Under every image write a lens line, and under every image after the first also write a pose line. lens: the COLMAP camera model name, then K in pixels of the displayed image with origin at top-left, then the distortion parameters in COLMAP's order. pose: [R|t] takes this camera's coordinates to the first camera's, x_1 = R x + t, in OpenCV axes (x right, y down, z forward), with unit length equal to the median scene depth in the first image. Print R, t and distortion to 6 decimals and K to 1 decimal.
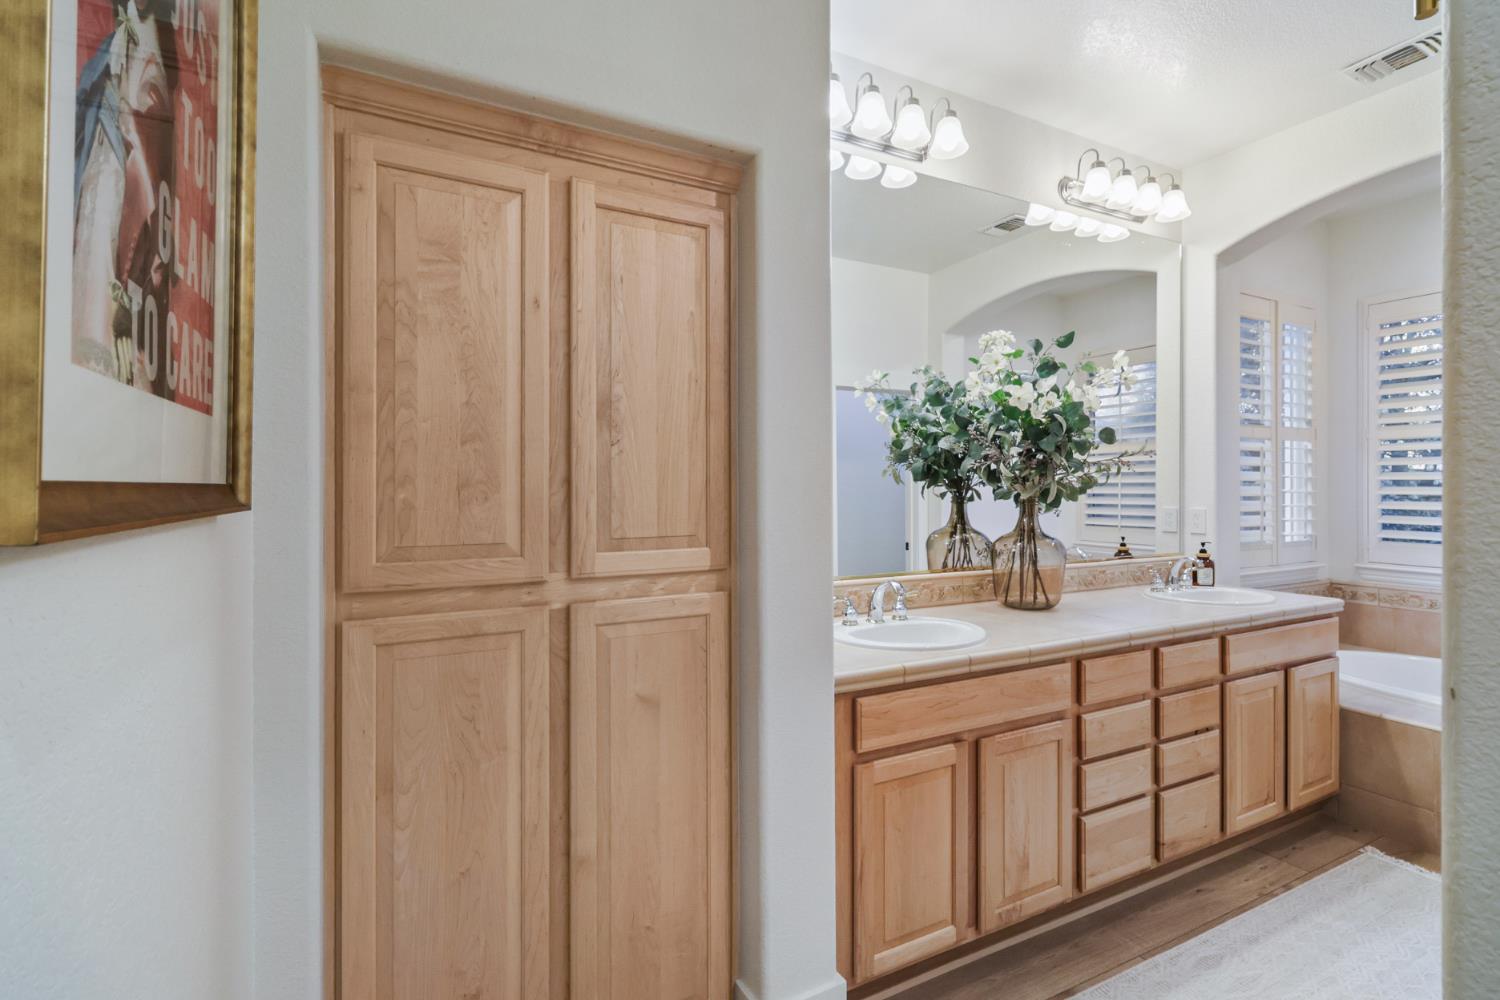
lens RADIAL K [[700.4, 0, 744.3], [0, 700.4, 479.9], [0, 0, 1]] dist [0.001475, -0.000365]
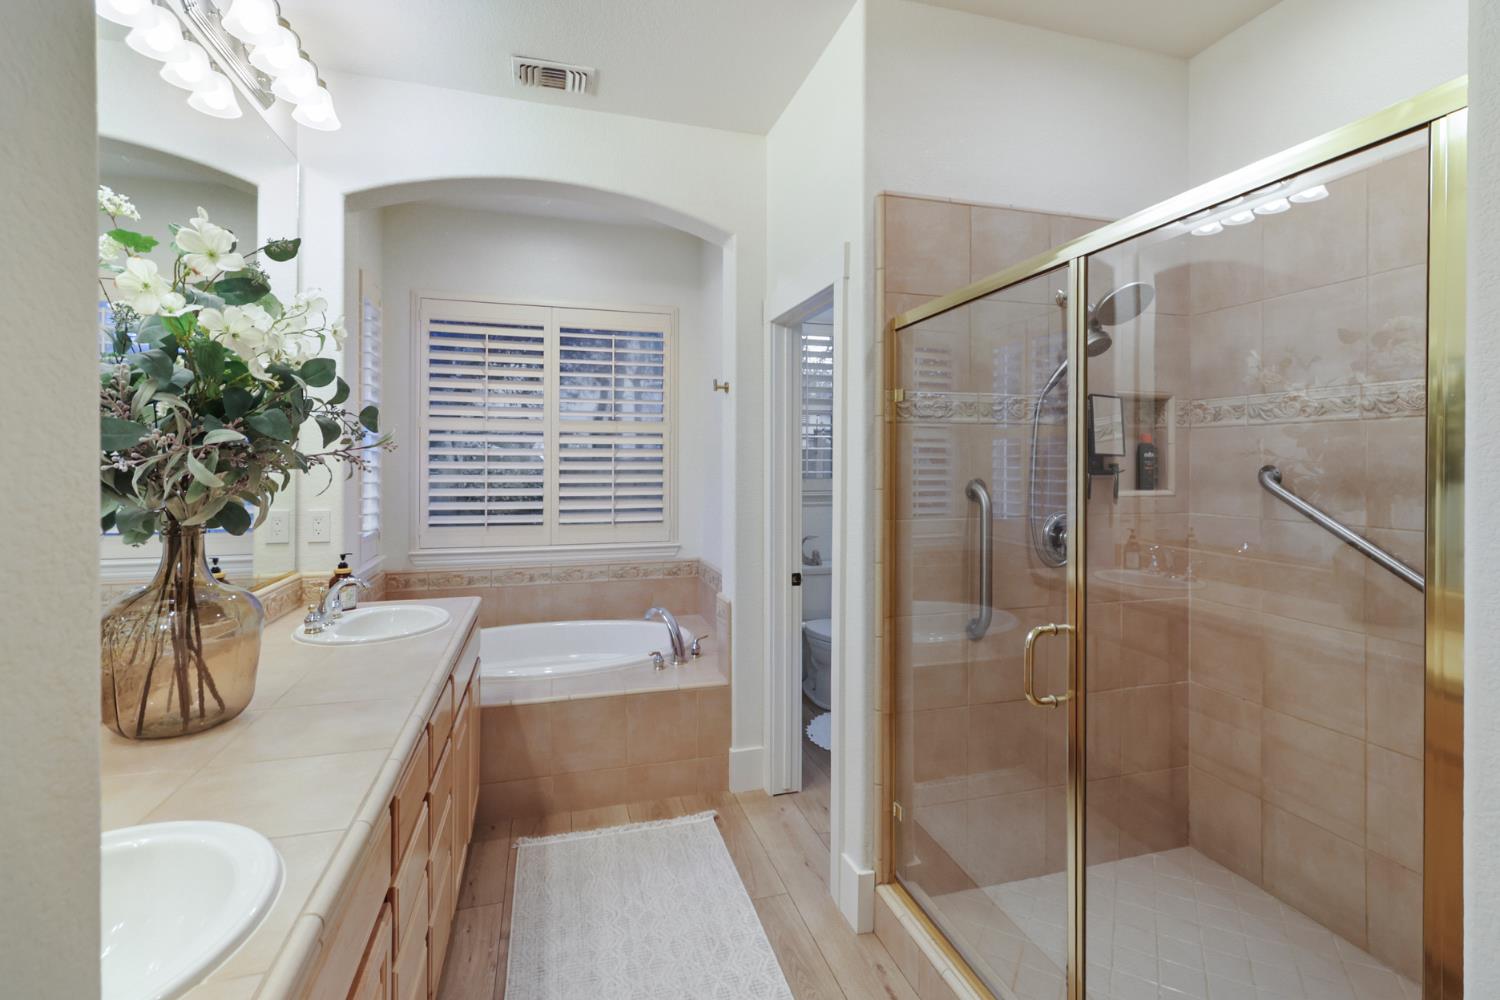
lens RADIAL K [[700.4, 0, 767.1], [0, 700.4, 456.0], [0, 0, 1]] dist [0.001475, -0.000365]
pose [[0.167074, 0.007113, 0.985919, -0.048311], [-0.011299, 0.999922, -0.005299, -0.026554], [-0.985880, -0.010254, 0.167142, 0.485956]]
